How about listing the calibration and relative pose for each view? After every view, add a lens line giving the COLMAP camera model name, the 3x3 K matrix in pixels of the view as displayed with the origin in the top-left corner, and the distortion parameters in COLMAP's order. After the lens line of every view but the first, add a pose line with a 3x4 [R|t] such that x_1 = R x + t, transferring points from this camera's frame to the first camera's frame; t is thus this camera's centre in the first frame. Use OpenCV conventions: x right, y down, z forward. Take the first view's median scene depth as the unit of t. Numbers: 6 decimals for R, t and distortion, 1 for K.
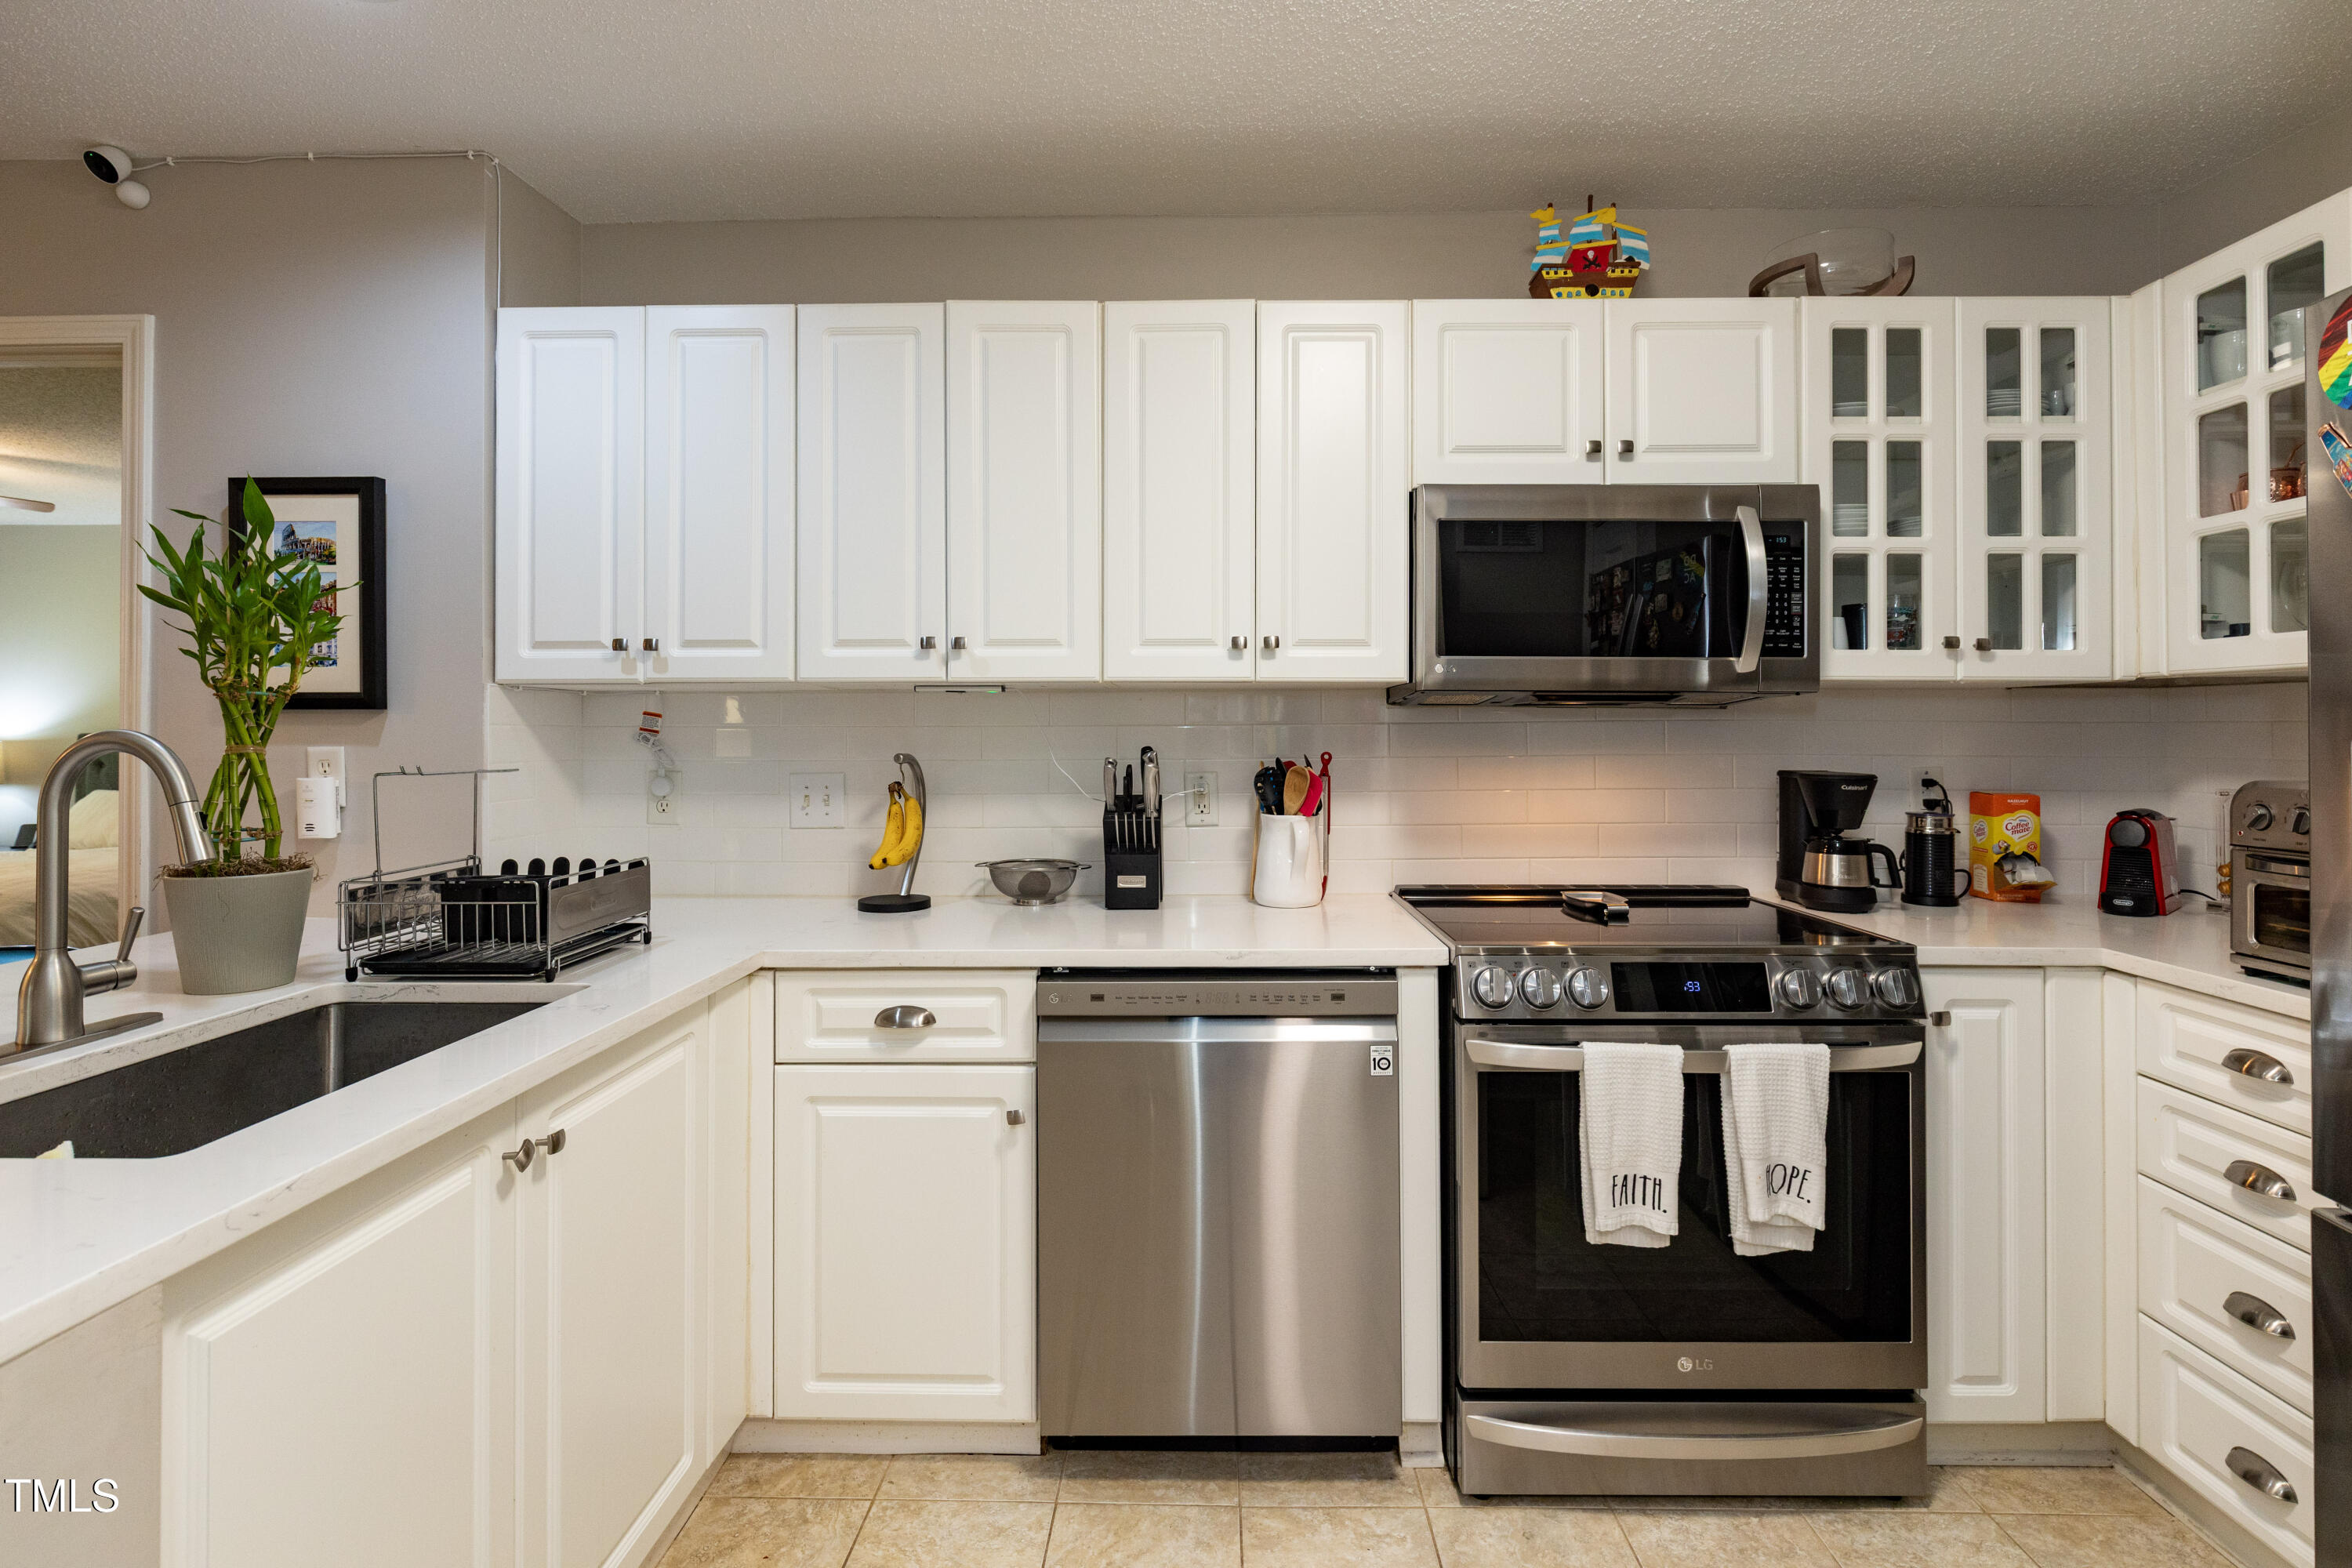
lens RADIAL K [[1135.4, 0, 1191.5], [0, 1135.4, 721.7], [0, 0, 1]] dist [-0.000569, -0.001776]
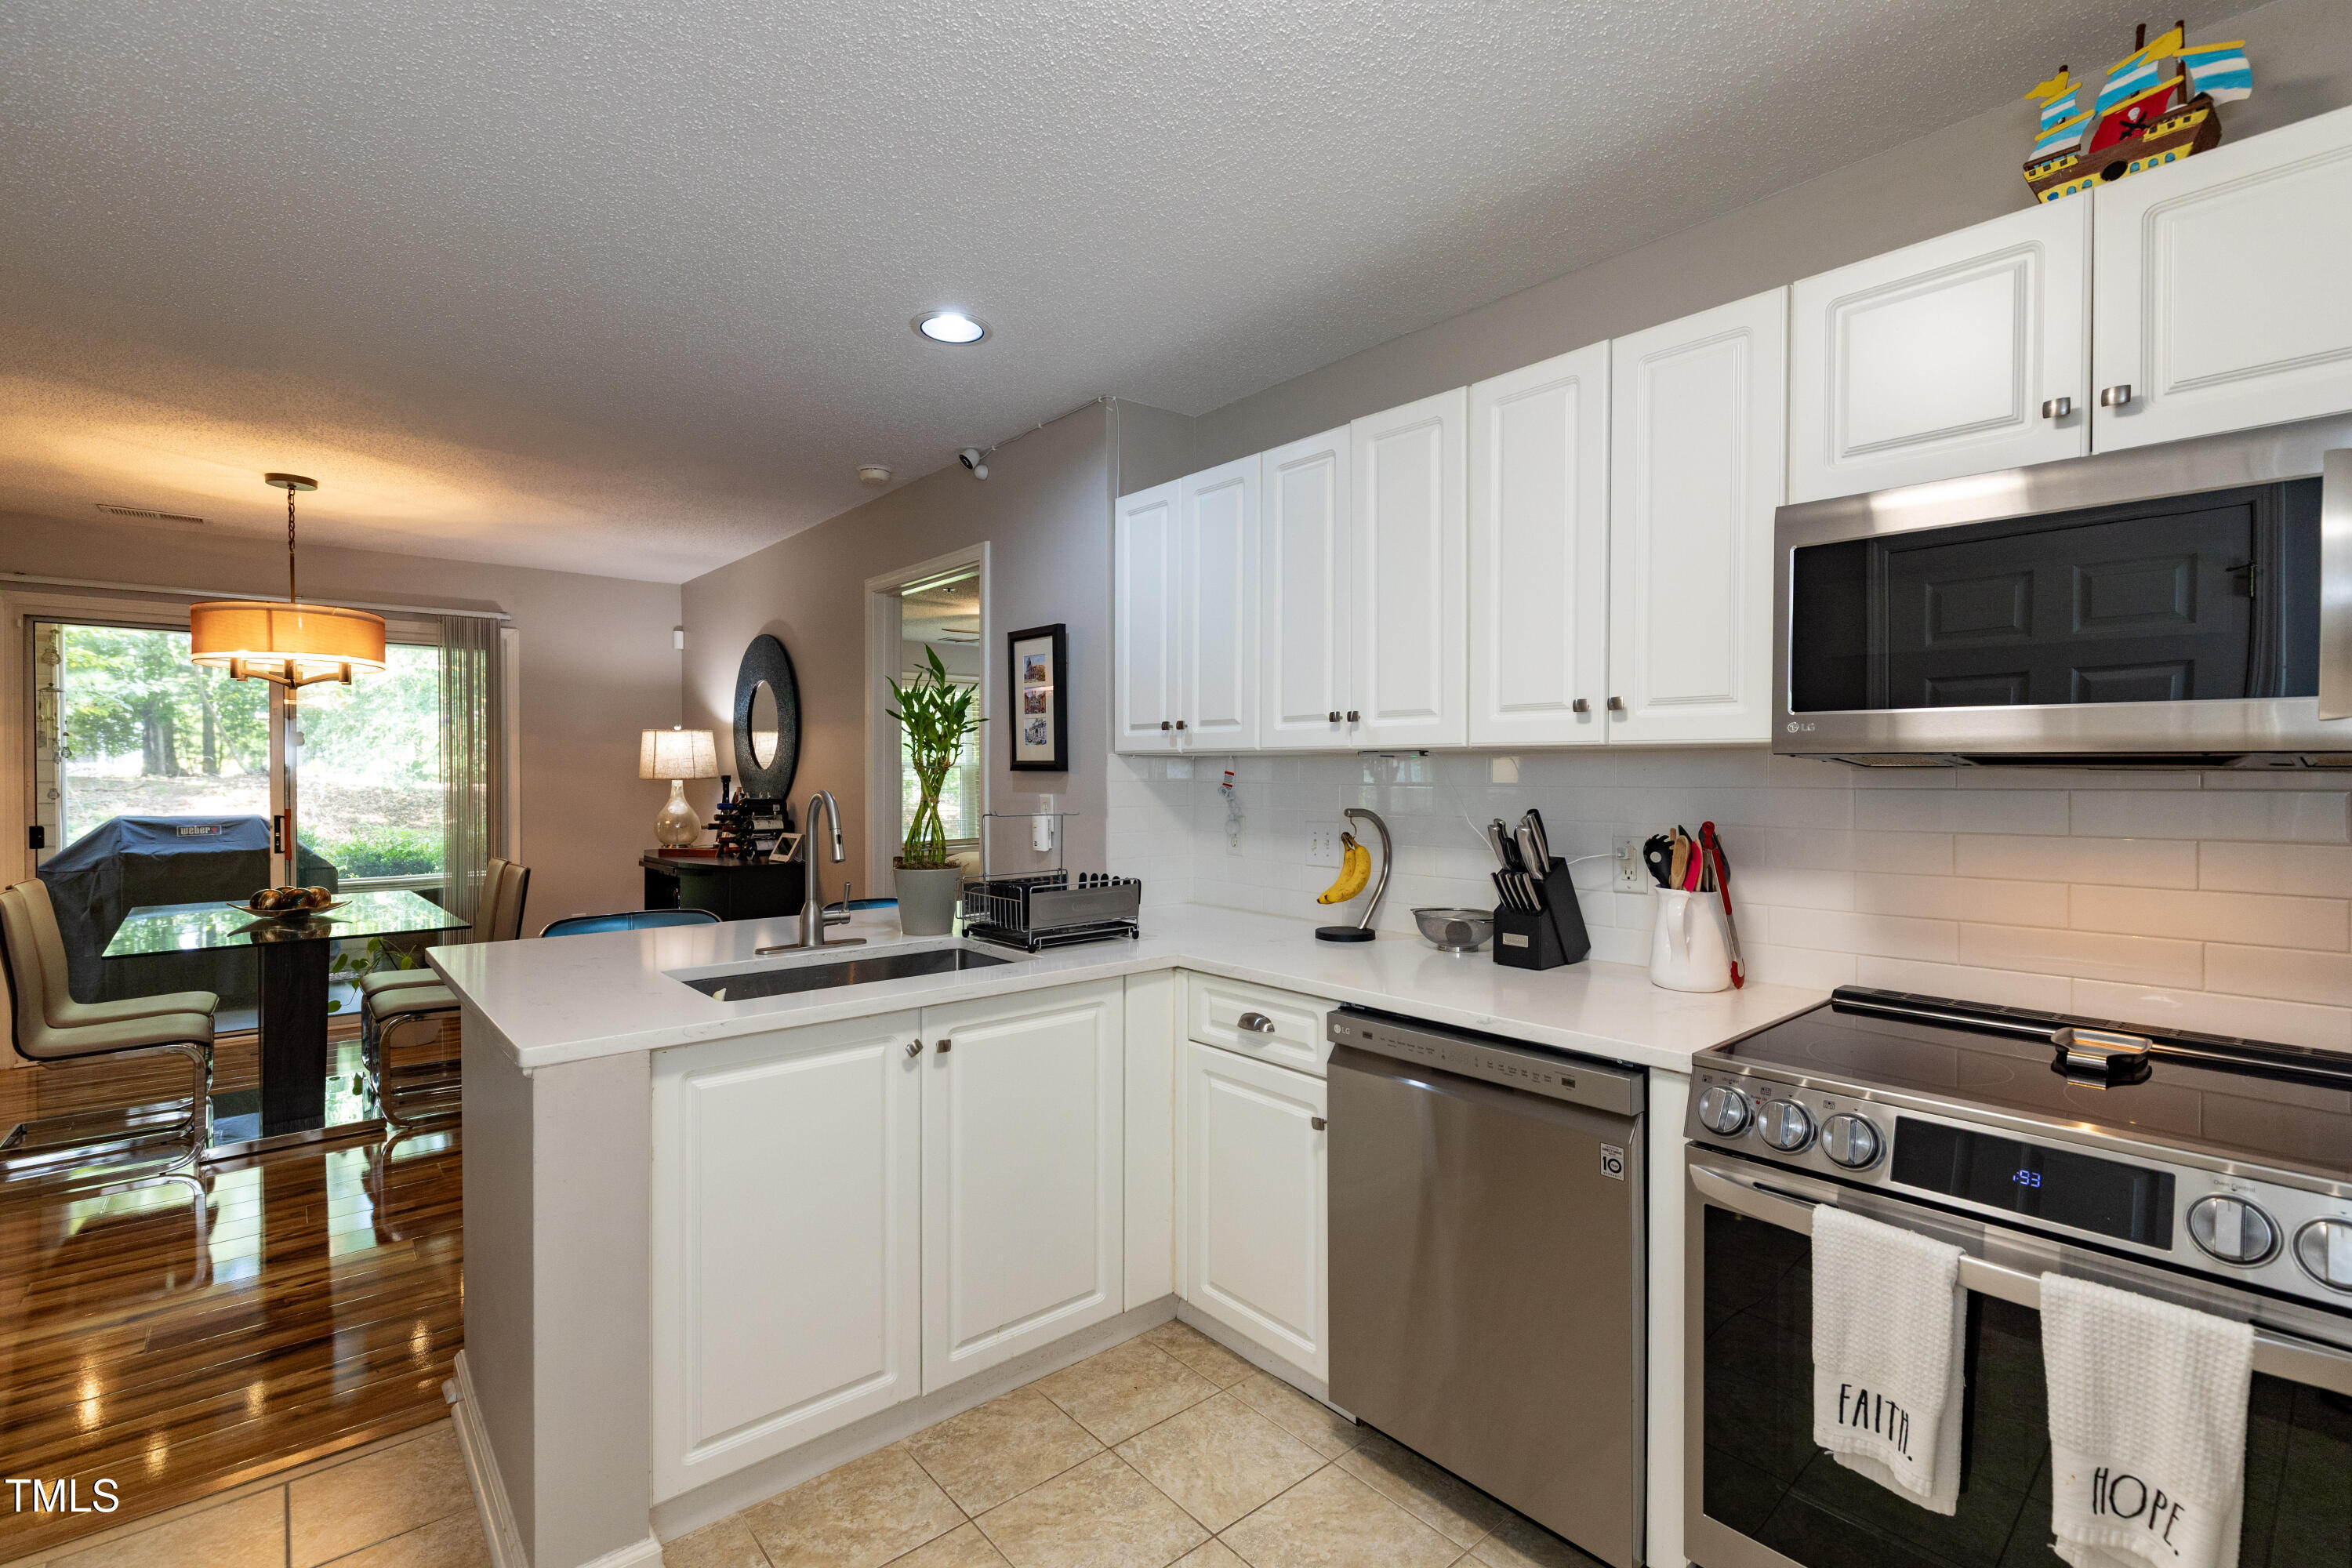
lens RADIAL K [[1060.5, 0, 1179.7], [0, 1060.5, 780.4], [0, 0, 1]] dist [0.004105, -0.001734]
pose [[0.664963, 0.009862, -0.746811, 0.477792], [0.004713, 0.999838, 0.017400, -0.022618], [0.746861, -0.015090, 0.664809, 0.141391]]
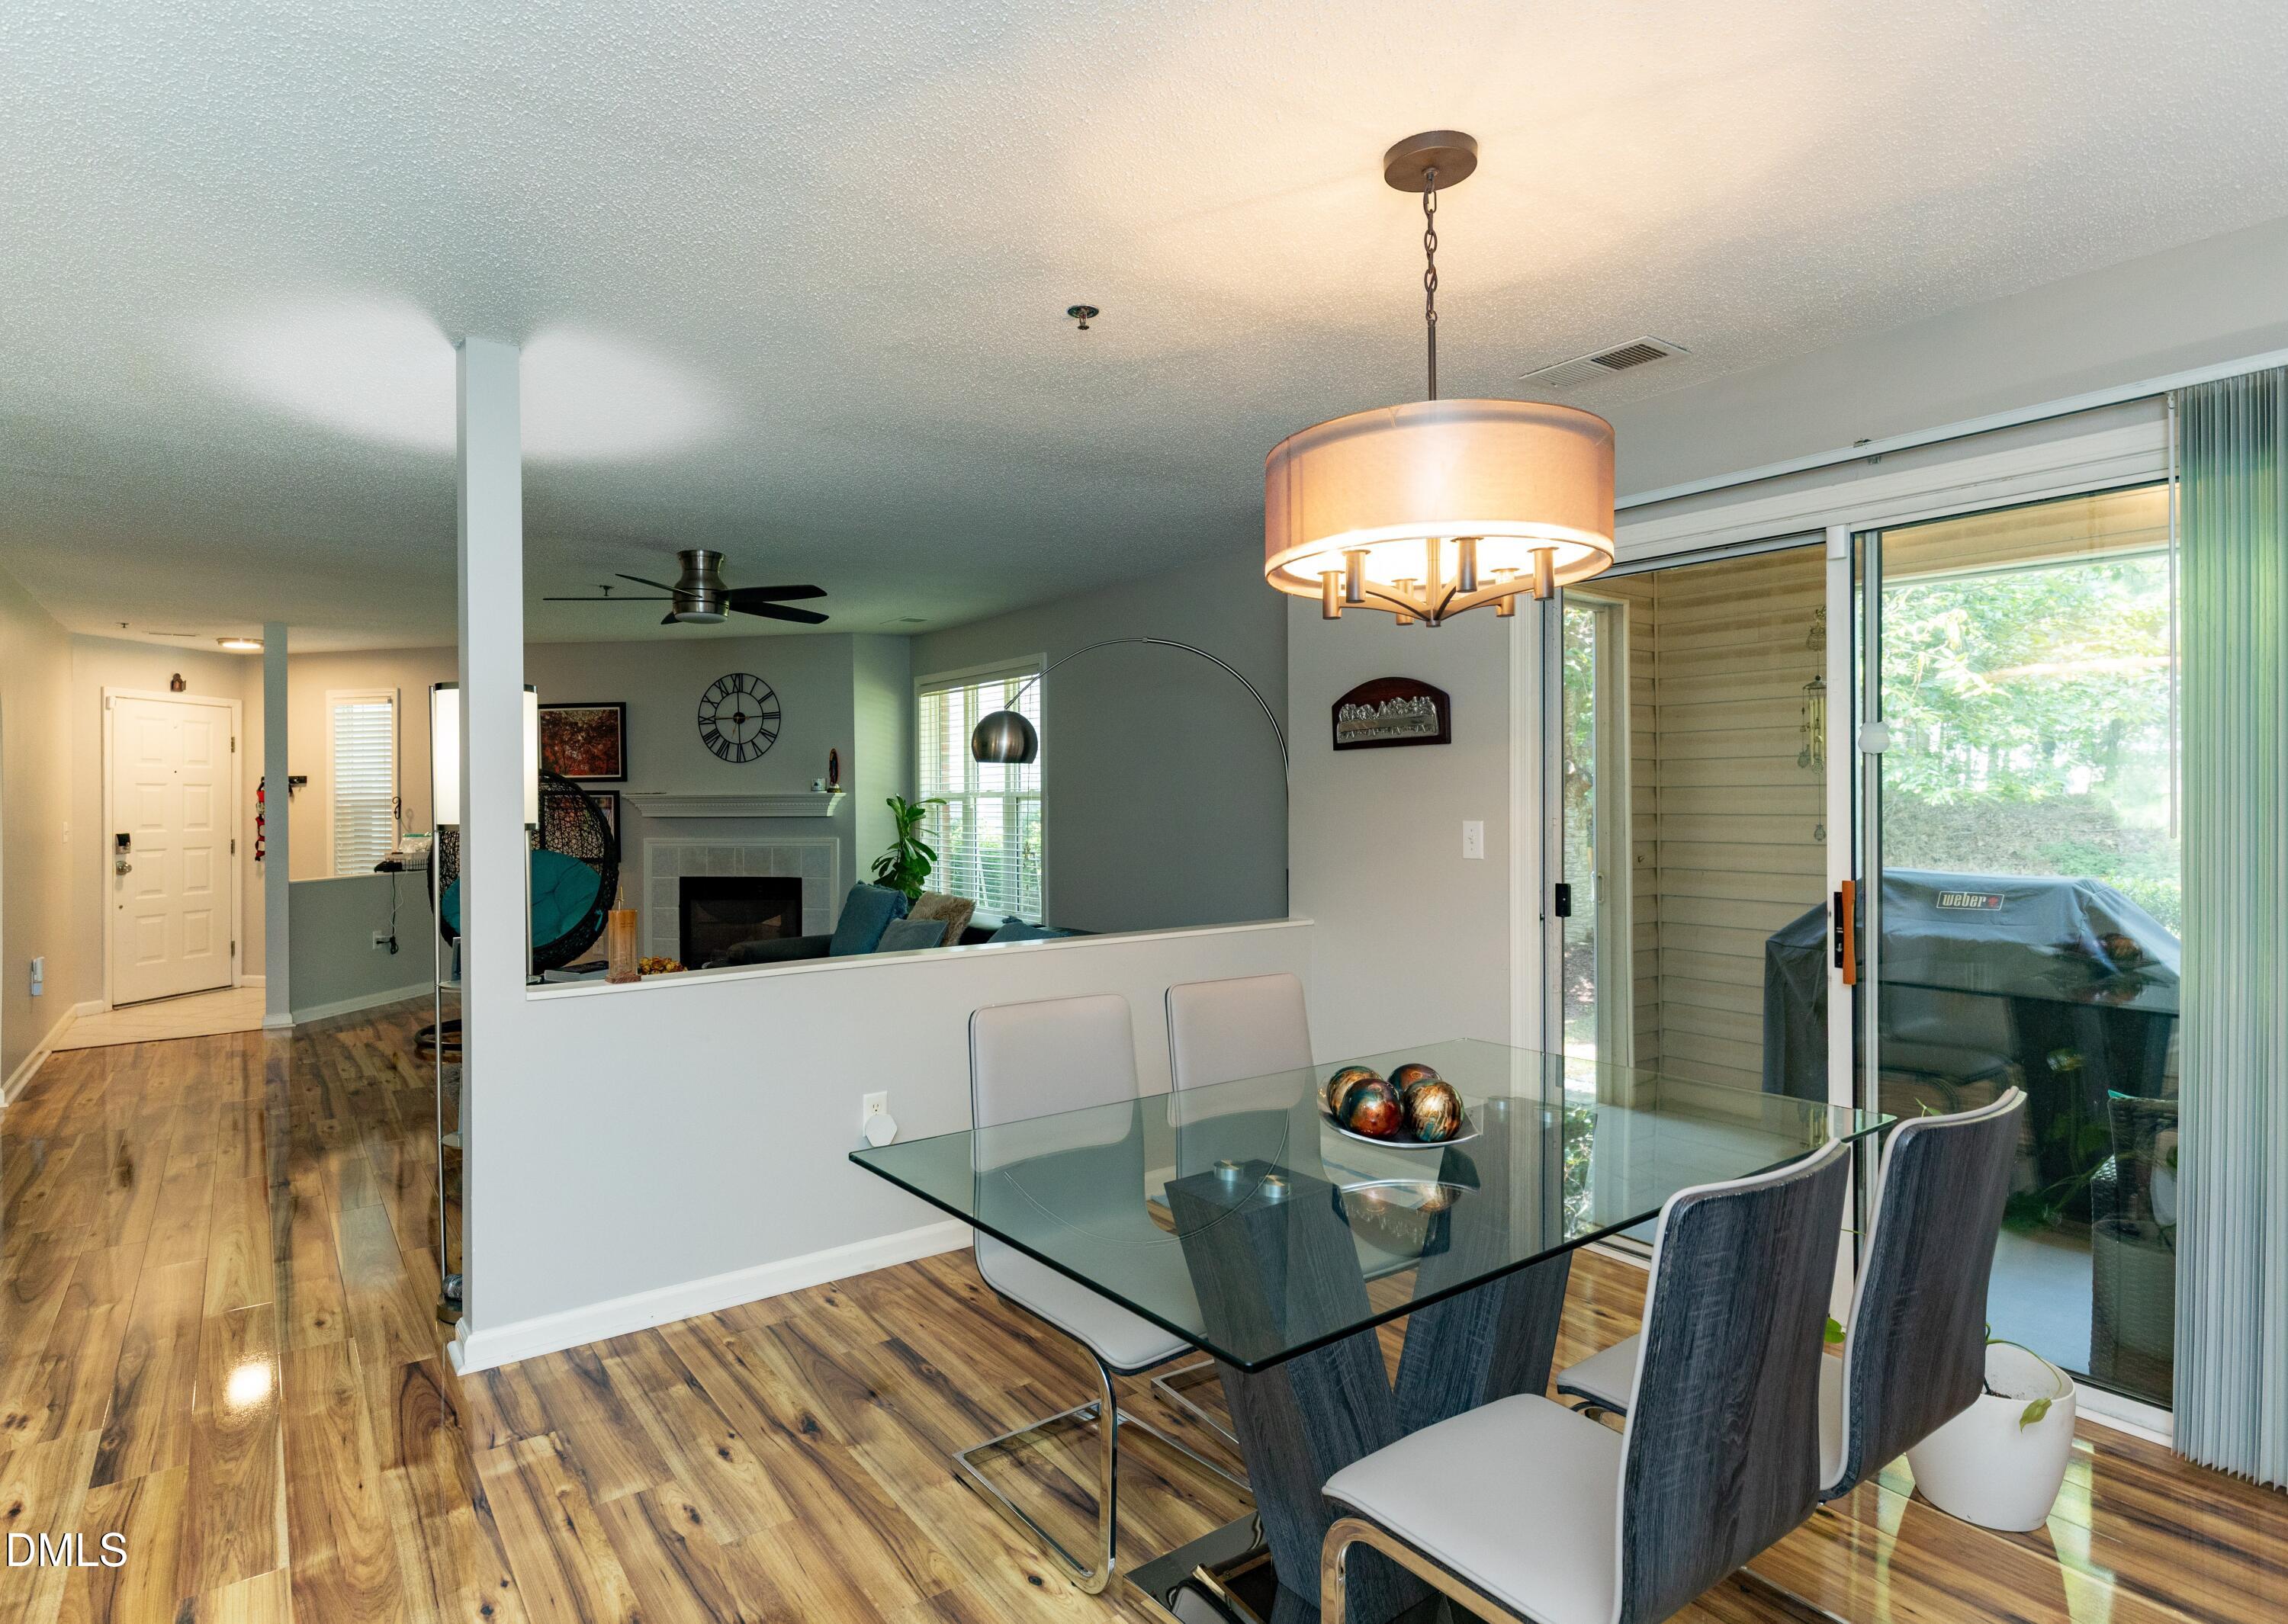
lens RADIAL K [[1196.8, 0, 1057.7], [0, 1196.8, 801.0], [0, 0, 1]] dist [-0.002173, -0.001981]
pose [[-0.819576, 0.008153, -0.572912, -1.082062], [0.013313, 0.999900, -0.004816, -0.019872], [0.572816, -0.011574, -0.819603, 0.782885]]
